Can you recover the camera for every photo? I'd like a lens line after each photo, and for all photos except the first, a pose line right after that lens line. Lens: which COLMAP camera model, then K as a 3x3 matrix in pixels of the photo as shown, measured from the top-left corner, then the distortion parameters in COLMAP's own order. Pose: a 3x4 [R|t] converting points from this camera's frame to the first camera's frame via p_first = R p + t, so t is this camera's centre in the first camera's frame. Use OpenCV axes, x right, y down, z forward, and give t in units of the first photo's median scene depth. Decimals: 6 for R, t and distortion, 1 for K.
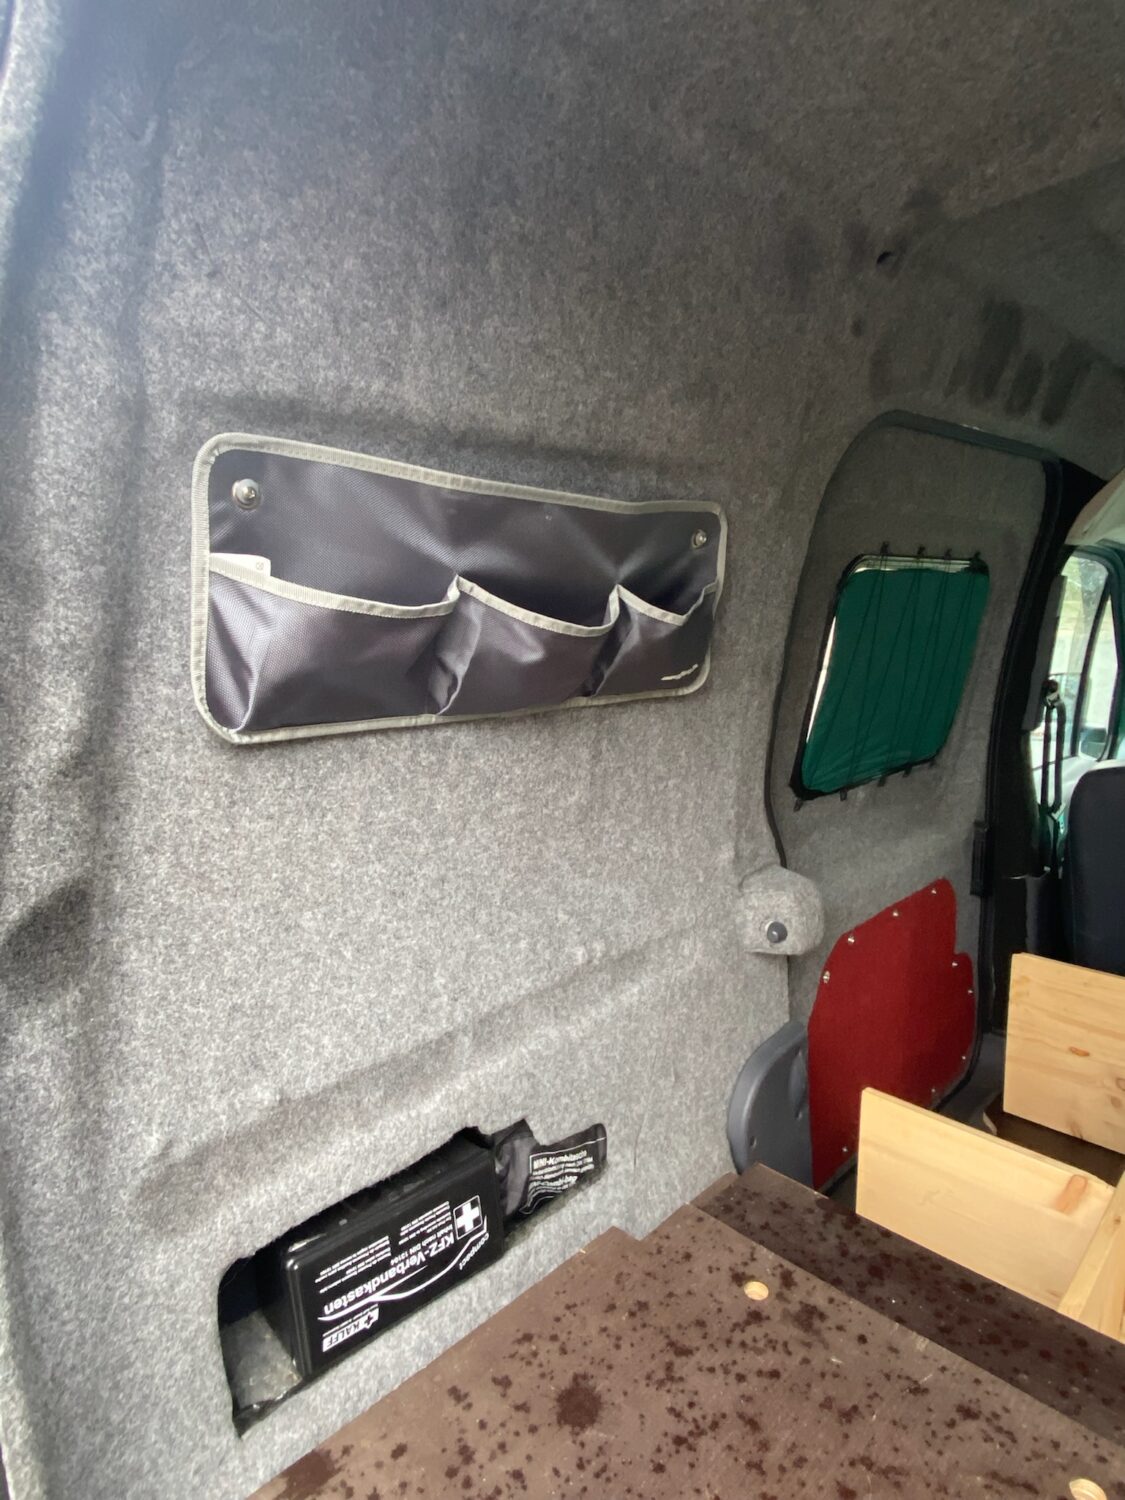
lens RADIAL K [[881.1, 0, 562.5], [0, 881.1, 750.0], [0, 0, 1]] dist [0.054846, -0.061523]
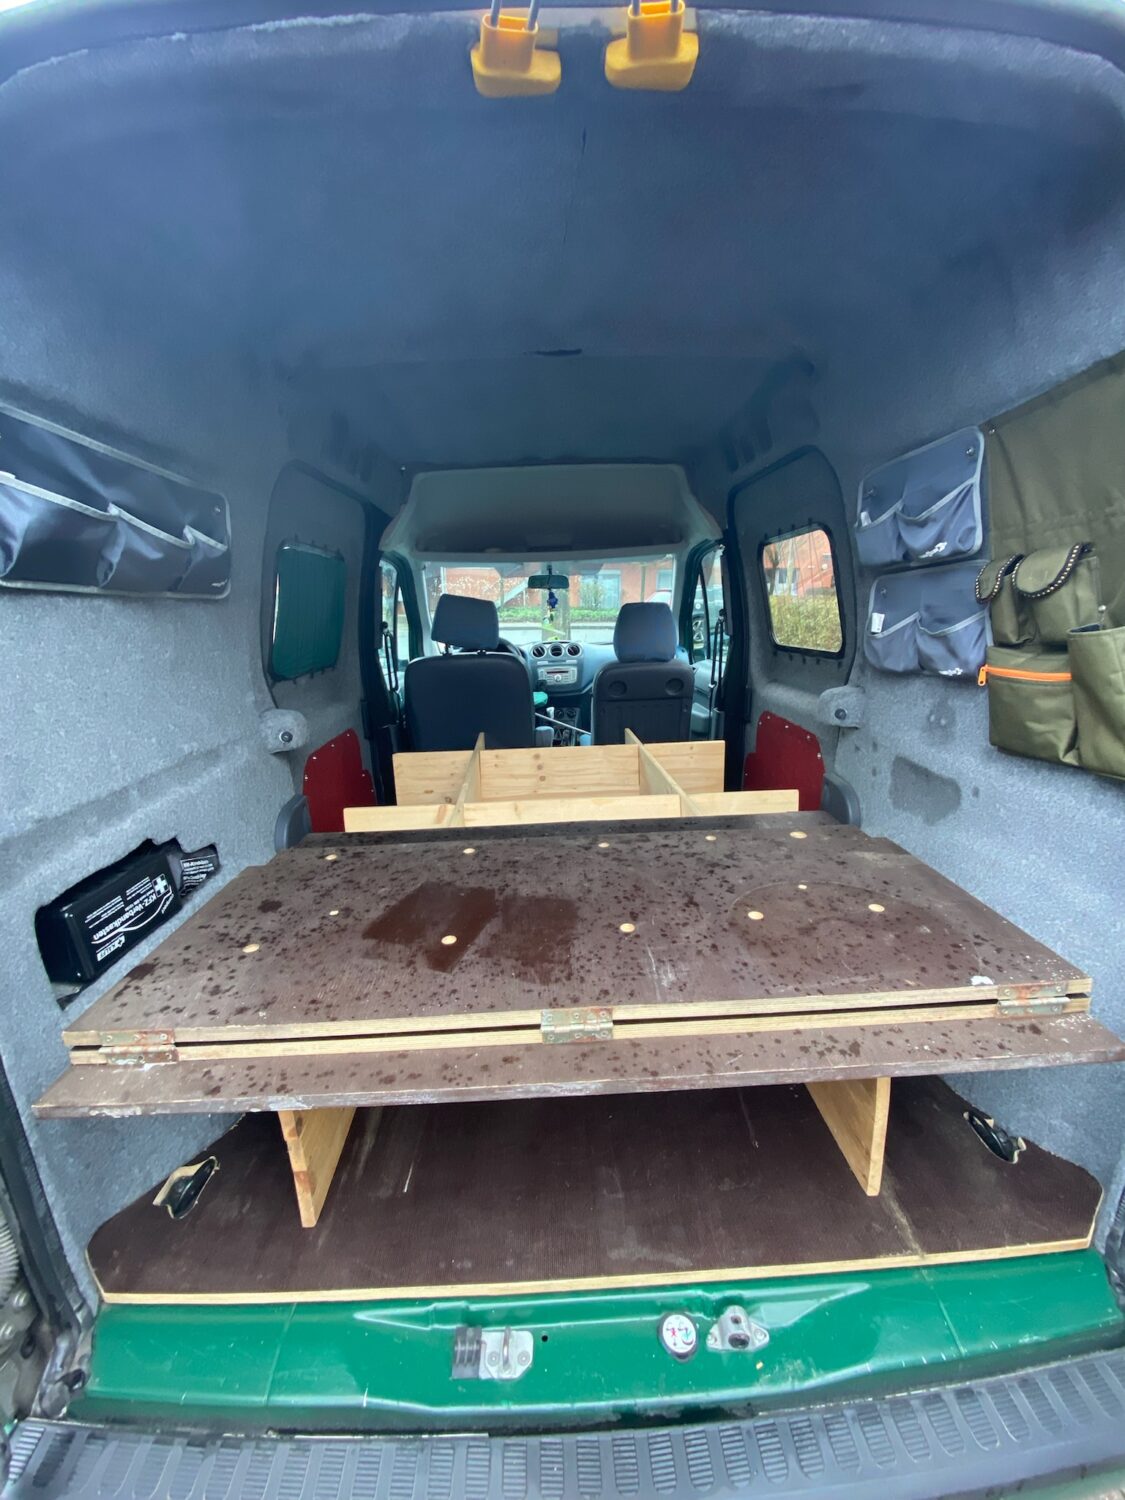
lens RADIAL K [[602.1, 0, 566.2], [0, 602.1, 742.5], [0, 0, 1]] dist [0.015698, -0.021537]
pose [[0.678766, -0.164063, 0.715793, -0.376512], [0.132882, 0.986074, 0.100005, 0.237947], [-0.722232, 0.027236, 0.691114, -0.417086]]
